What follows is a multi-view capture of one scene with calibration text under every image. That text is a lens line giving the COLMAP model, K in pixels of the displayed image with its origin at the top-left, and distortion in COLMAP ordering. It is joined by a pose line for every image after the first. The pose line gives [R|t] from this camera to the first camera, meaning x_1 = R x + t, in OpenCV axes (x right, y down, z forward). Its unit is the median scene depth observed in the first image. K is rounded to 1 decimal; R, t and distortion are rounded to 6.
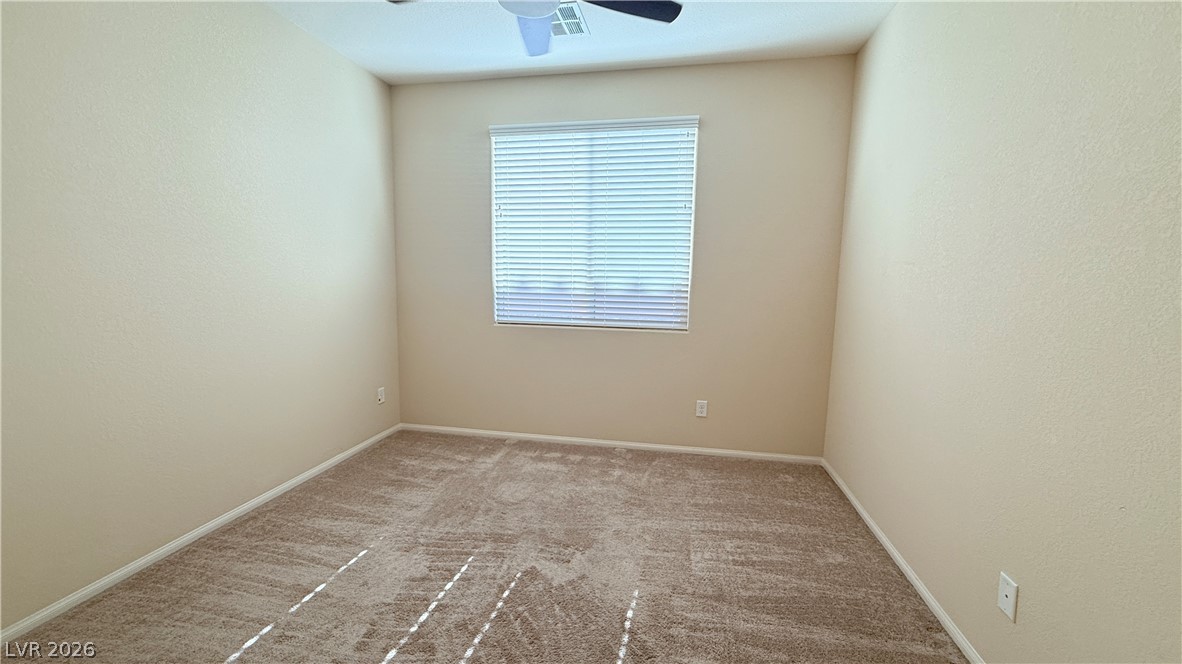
lens RADIAL K [[472.3, 0, 588.8], [0, 472.3, 330.3], [0, 0, 1]] dist [0.000492, -0.000109]
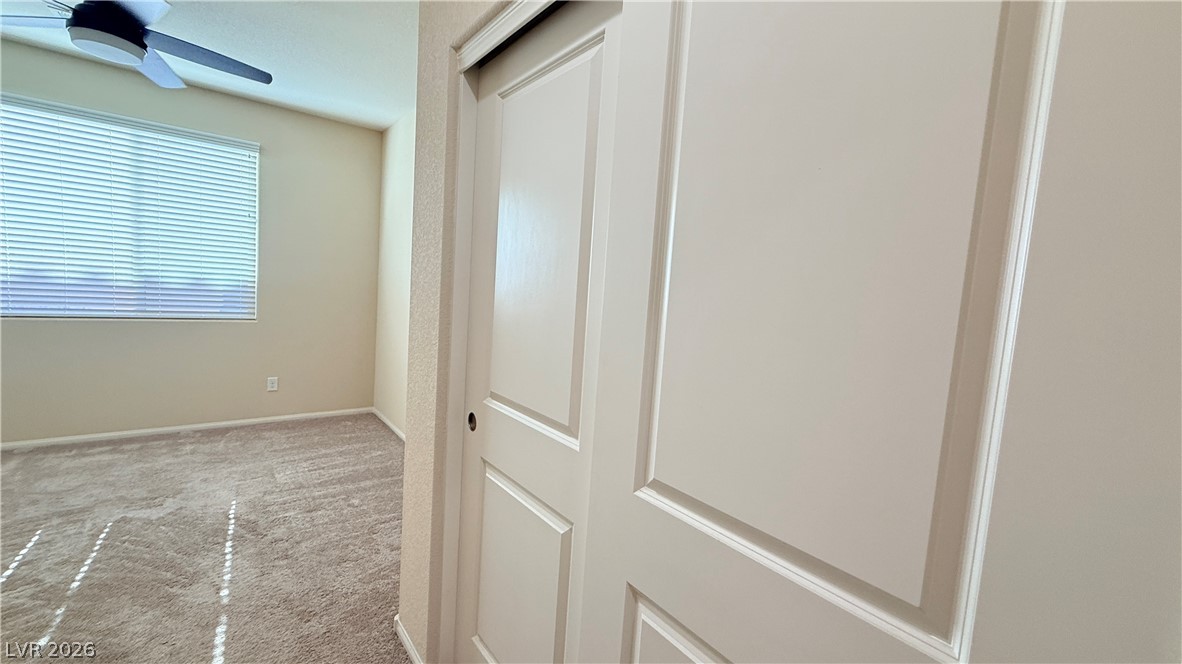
lens RADIAL K [[472.3, 0, 588.7], [0, 472.3, 331.0], [0, 0, 1]] dist [0.000492, -0.000109]
pose [[0.652577, -0.039027, 0.756717, -0.166273], [0.030995, 0.999212, 0.024804, 0.028659], [-0.757088, 0.007268, 0.653272, -0.471485]]
